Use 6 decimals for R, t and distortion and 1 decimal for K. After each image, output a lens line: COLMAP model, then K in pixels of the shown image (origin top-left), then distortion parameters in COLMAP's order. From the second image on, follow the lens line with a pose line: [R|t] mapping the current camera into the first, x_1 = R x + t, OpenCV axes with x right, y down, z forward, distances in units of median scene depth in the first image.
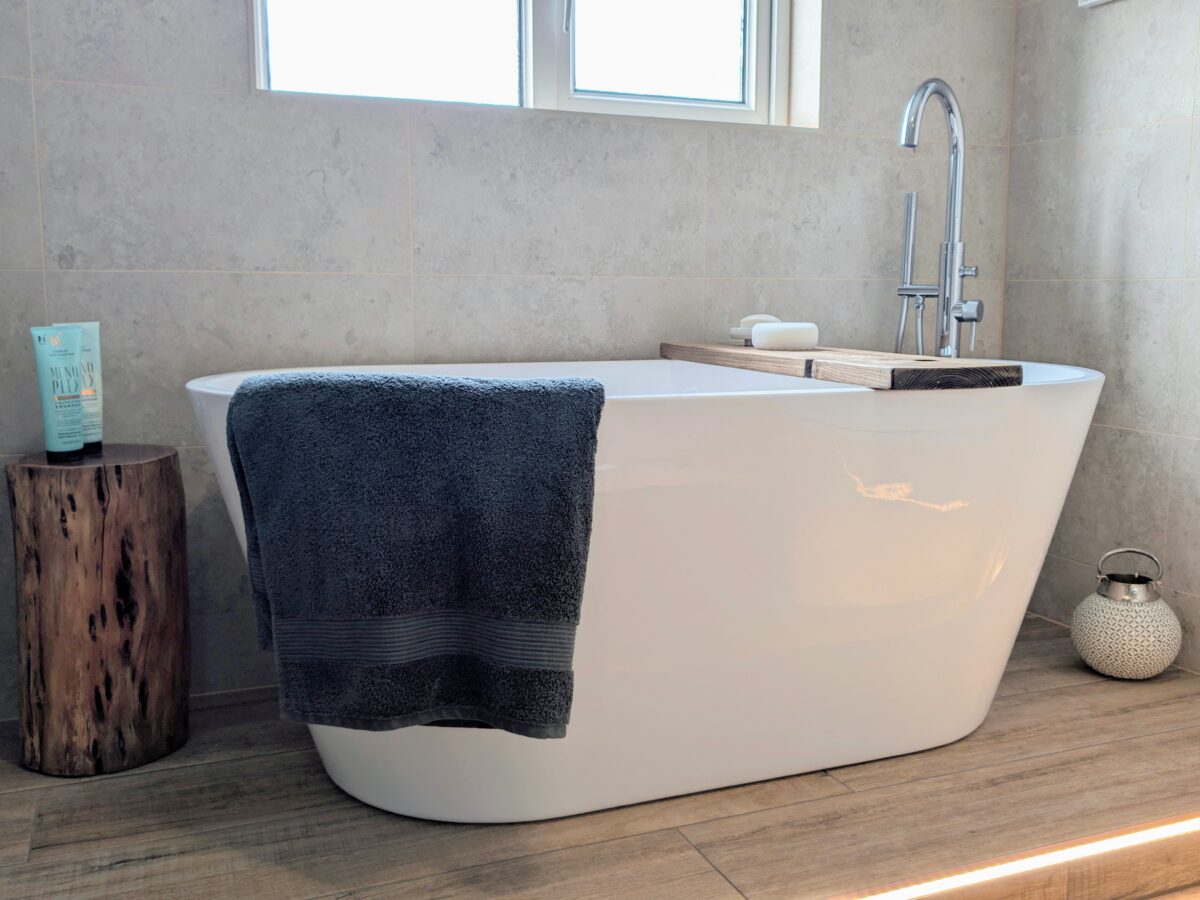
lens RADIAL K [[1155.5, 0, 646.7], [0, 1155.5, 440.1], [0, 0, 1]] dist [0.021381, 0.000000]
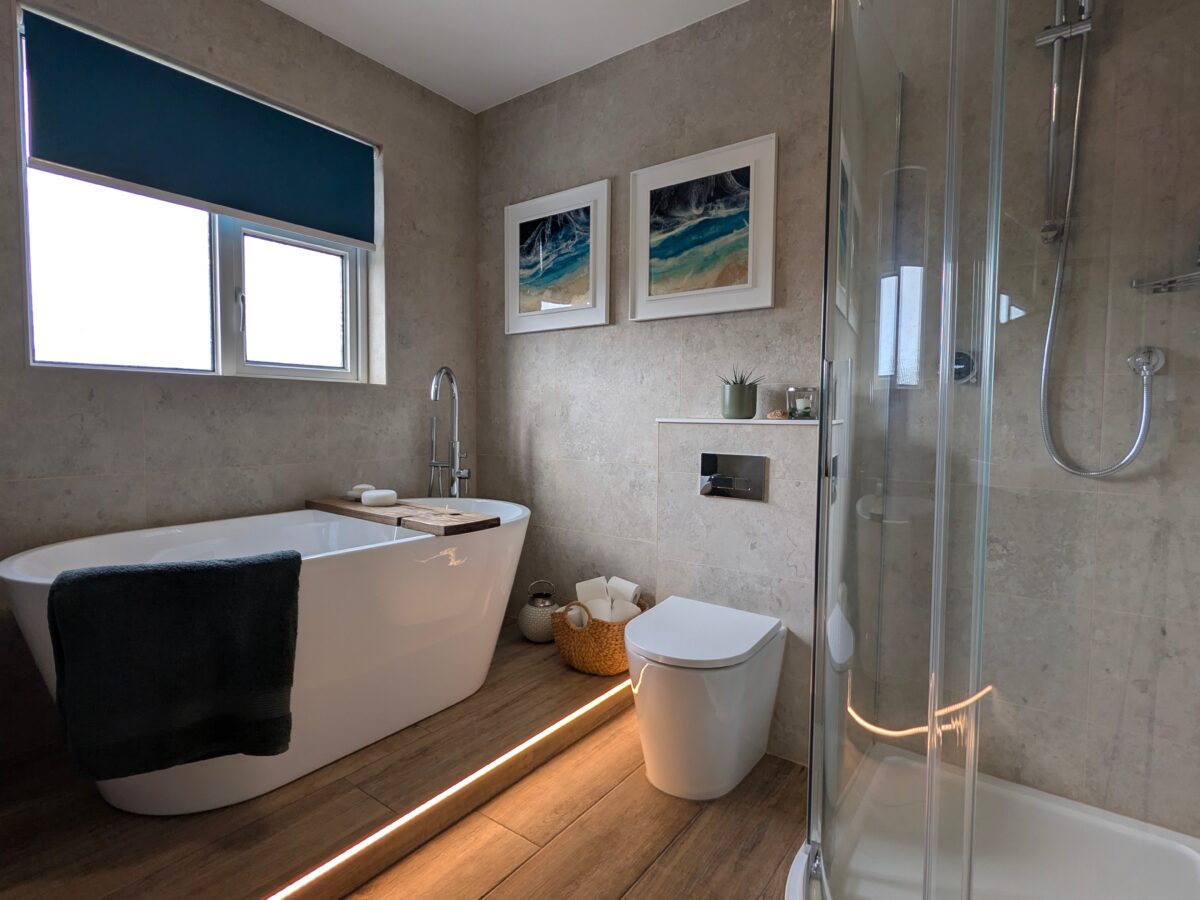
lens RADIAL K [[614.3, 0, 578.2], [0, 614.3, 449.3], [0, 0, 1]] dist [0.005048, -0.002179]
pose [[0.877654, -0.024185, 0.478683, -0.083680], [0.058496, 0.996665, -0.056897, -0.095940], [-0.475711, 0.077937, 0.876142, -0.084767]]
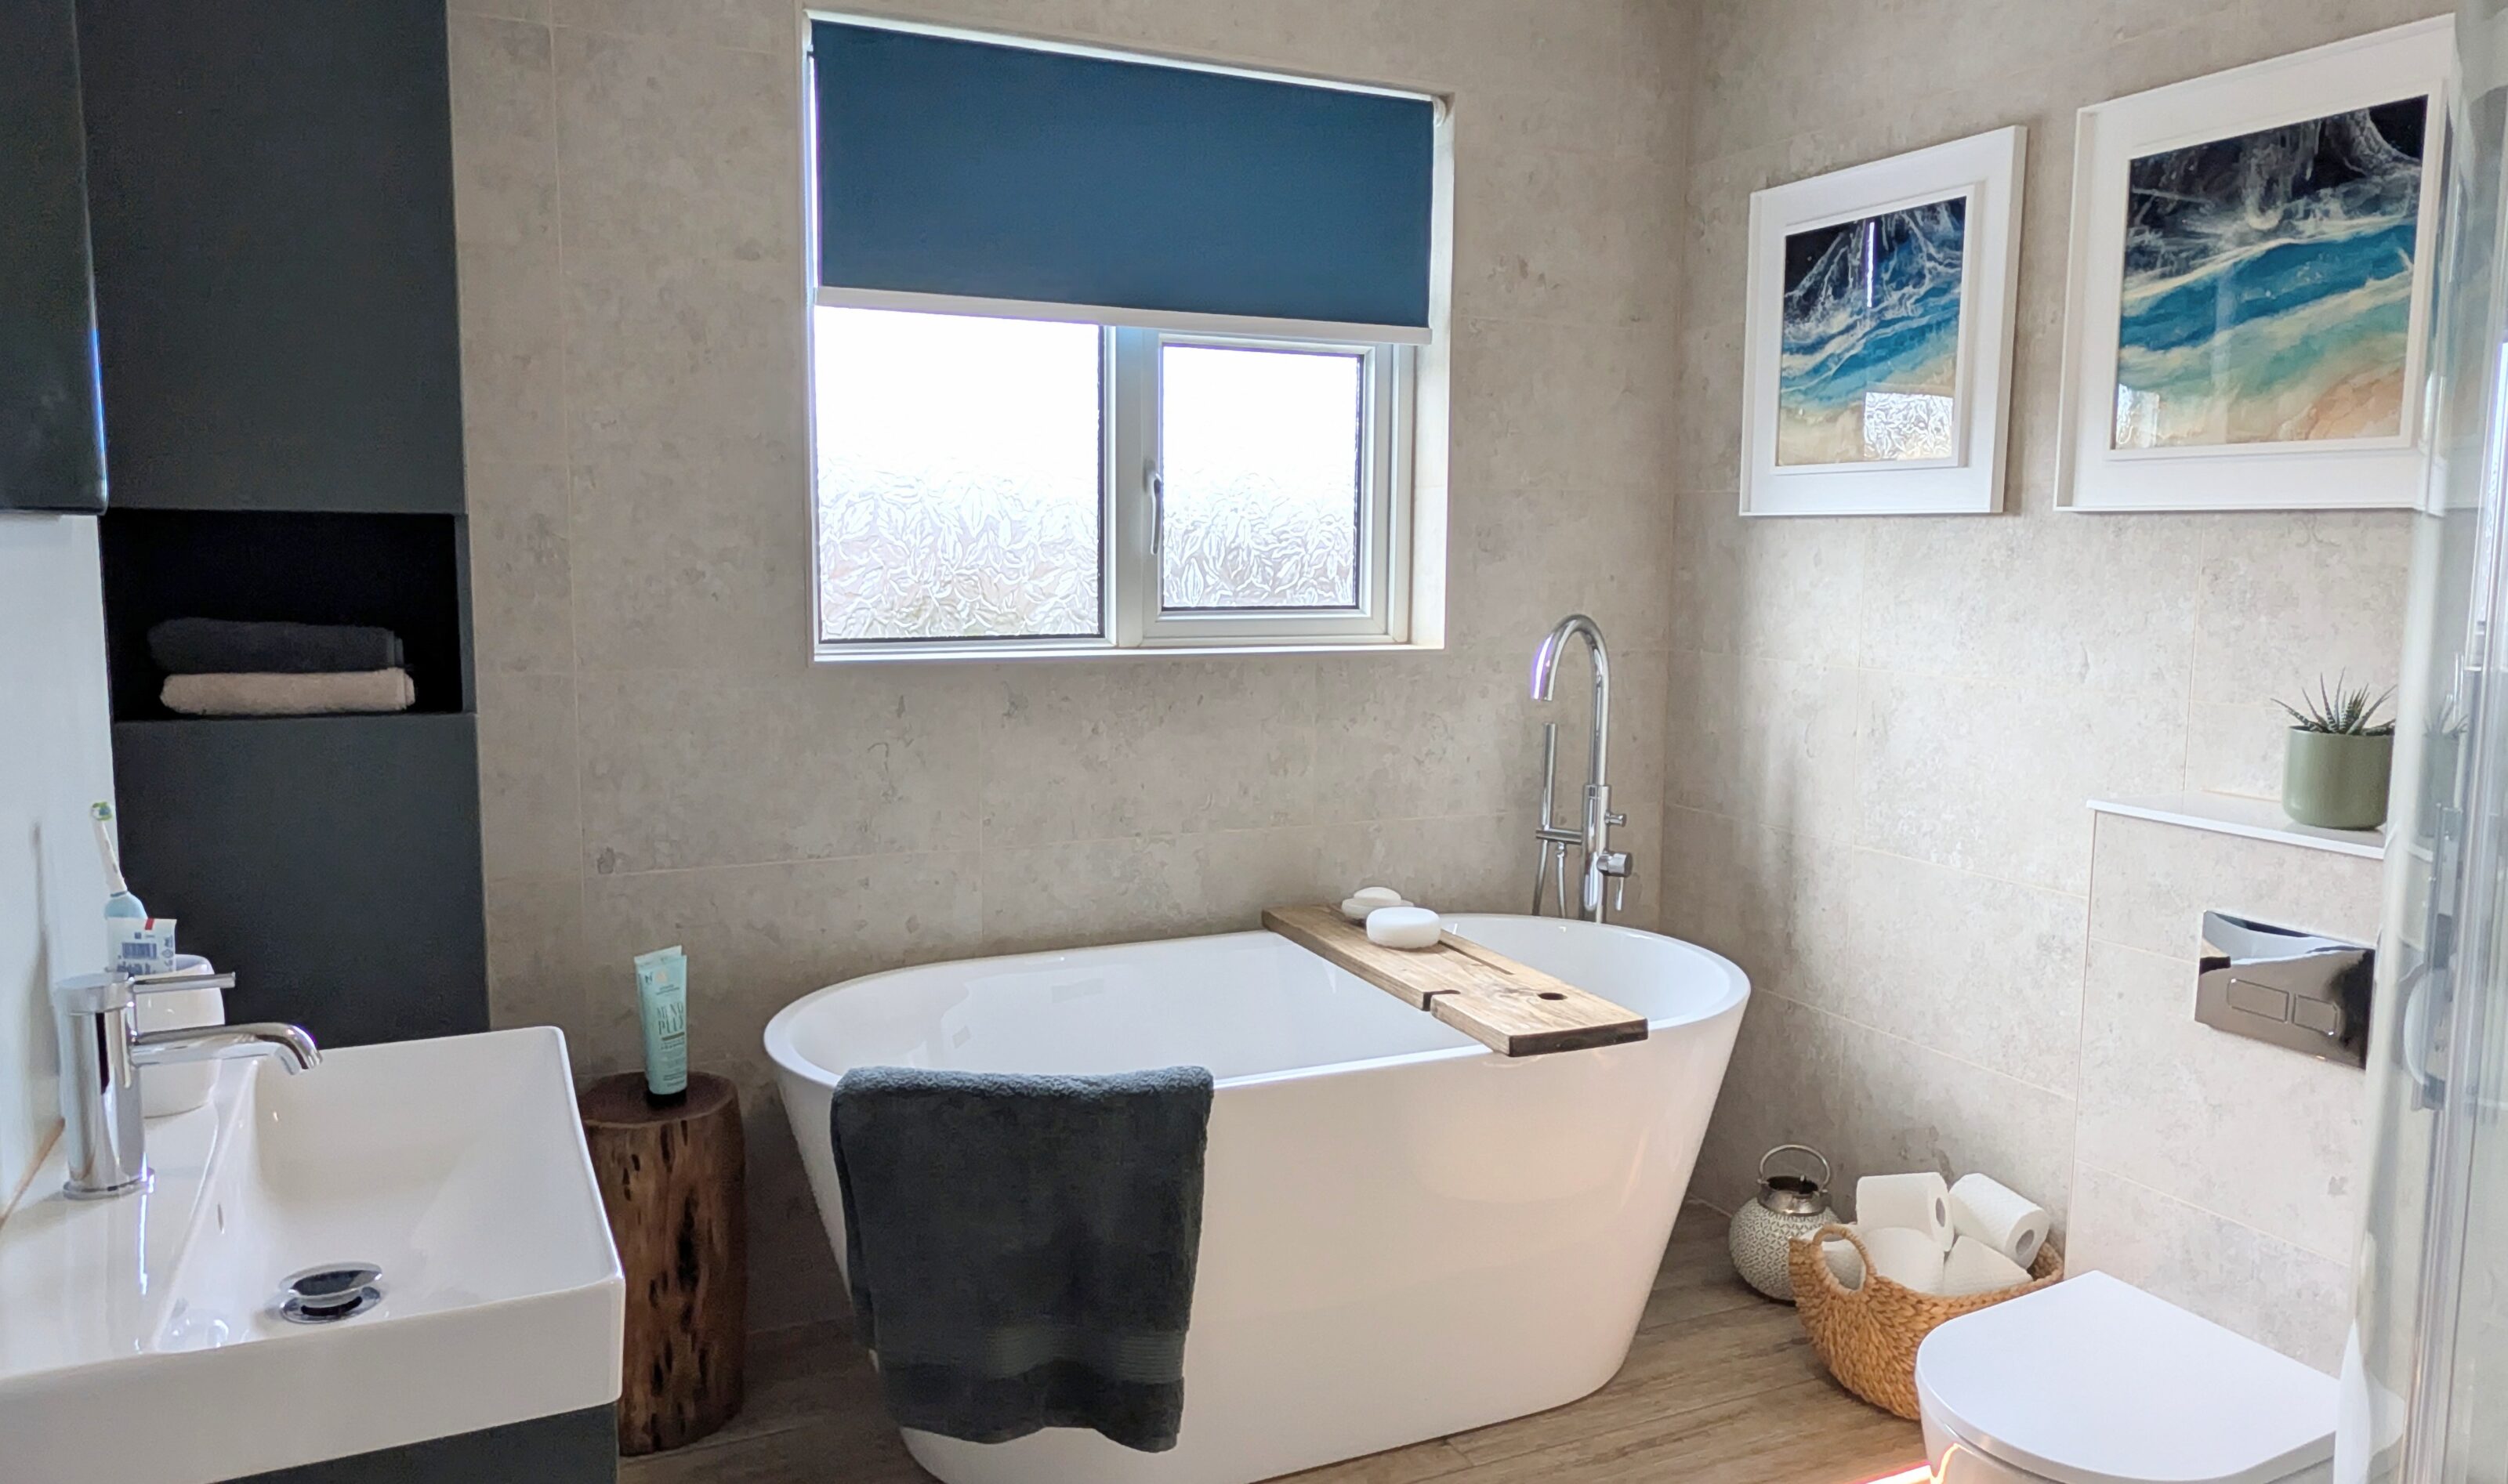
lens RADIAL K [[1695.0, 0, 1261.2], [0, 1695.0, 734.9], [0, 0, 1]] dist [0.010206, -0.009697]
pose [[0.999671, 0.001899, 0.025593, -0.024223], [-0.001555, 0.999908, -0.013454, -0.226954], [-0.025617, 0.013410, 0.999582, -0.315517]]
